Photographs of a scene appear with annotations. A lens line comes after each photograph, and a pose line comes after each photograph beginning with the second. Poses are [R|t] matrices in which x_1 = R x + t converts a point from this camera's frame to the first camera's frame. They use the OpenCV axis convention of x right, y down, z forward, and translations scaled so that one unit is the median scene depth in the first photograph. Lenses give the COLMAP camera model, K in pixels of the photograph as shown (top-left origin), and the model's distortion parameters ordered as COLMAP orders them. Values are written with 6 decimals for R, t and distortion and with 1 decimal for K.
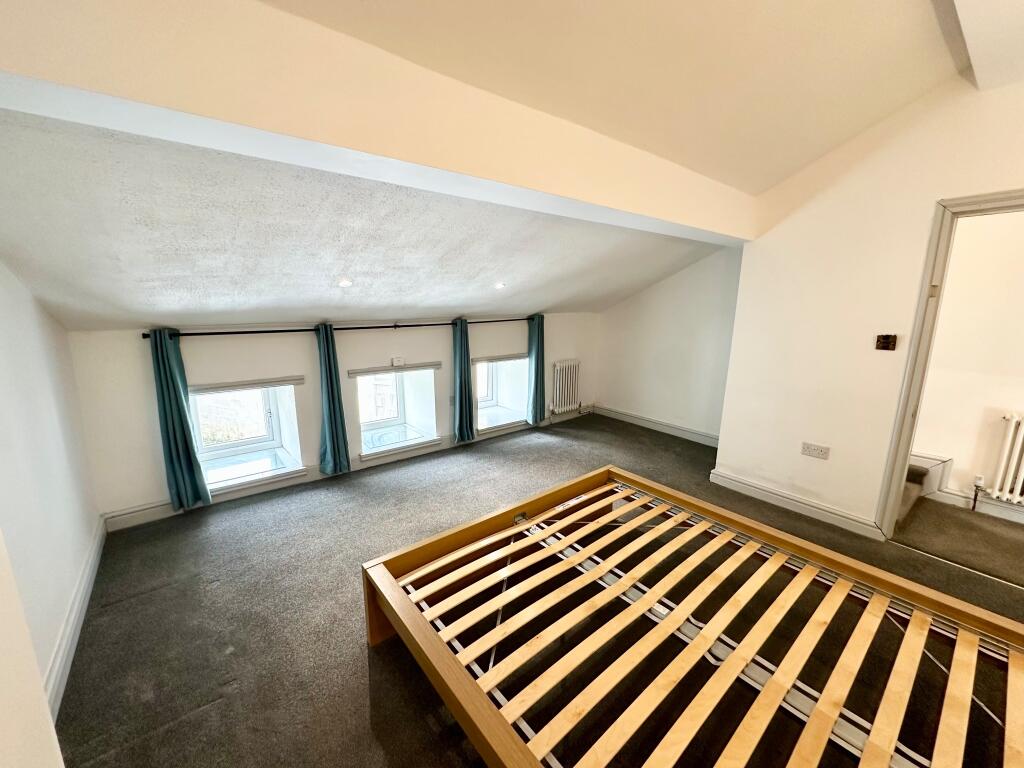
lens RADIAL K [[407.8, 0, 516.4], [0, 407.8, 385.3], [0, 0, 1]] dist [-0.000358, 0.000035]
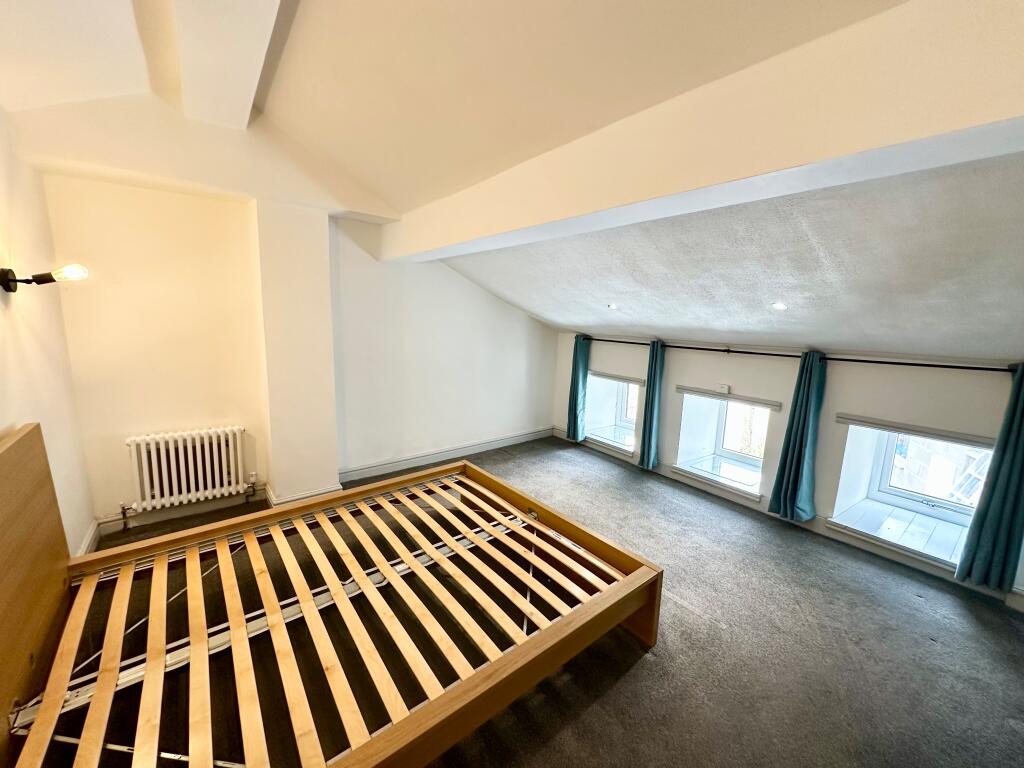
lens RADIAL K [[407.8, 0, 517.2], [0, 407.8, 376.1], [0, 0, 1]] dist [-0.000358, 0.000035]
pose [[-0.019224, 0.141430, -0.989762, 0.716302], [-0.237249, 0.961025, 0.141932, -0.118932], [0.971259, 0.237548, 0.015079, 0.588168]]
